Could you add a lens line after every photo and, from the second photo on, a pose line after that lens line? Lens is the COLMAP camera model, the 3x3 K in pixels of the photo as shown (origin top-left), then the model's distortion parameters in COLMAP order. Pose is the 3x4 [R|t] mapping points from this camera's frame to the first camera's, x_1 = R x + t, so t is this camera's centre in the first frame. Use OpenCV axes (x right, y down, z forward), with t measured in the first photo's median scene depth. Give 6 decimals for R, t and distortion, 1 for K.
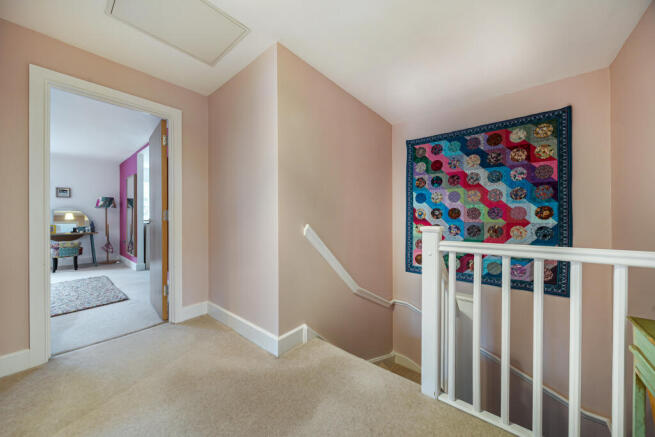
lens RADIAL K [[223.7, 0, 328.1], [0, 223.7, 217.1], [0, 0, 1]] dist [-0.001779, -0.000530]
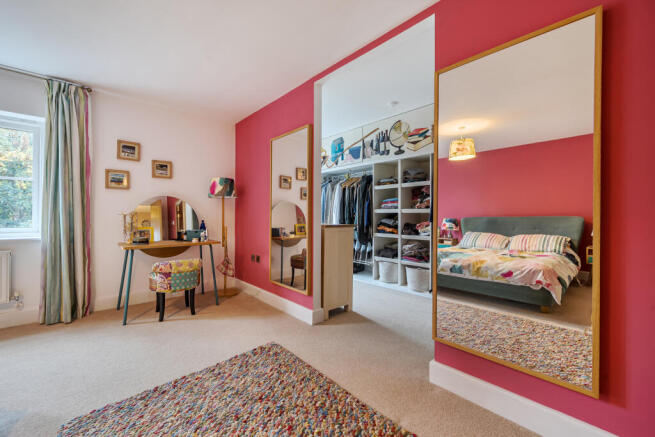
lens RADIAL K [[259.6, 0, 330.9], [0, 259.6, 216.8], [0, 0, 1]] dist [-0.003821, -0.000184]
pose [[0.988744, 0.003688, -0.149570, -0.641221], [-0.003303, 0.999991, 0.002823, 0.005573], [0.149579, -0.002297, 0.988747, 0.399352]]
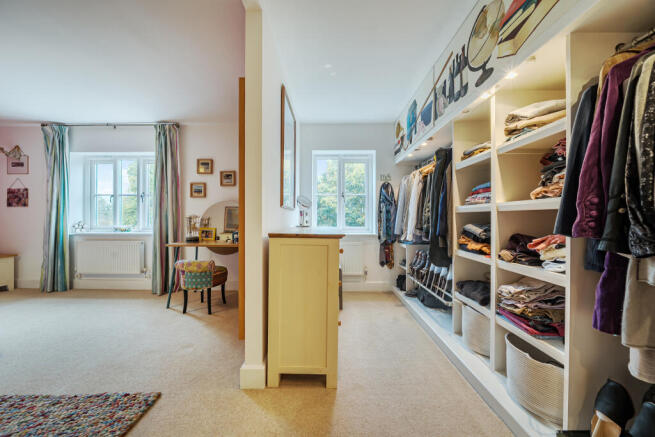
lens RADIAL K [[223.7, 0, 327.8], [0, 223.7, 219.5], [0, 0, 1]] dist [-0.001779, -0.000530]
pose [[0.621087, 0.005917, -0.783719, -0.471986], [-0.001017, 0.999977, 0.006744, 0.004646], [0.783741, -0.003391, 0.621079, 0.789479]]
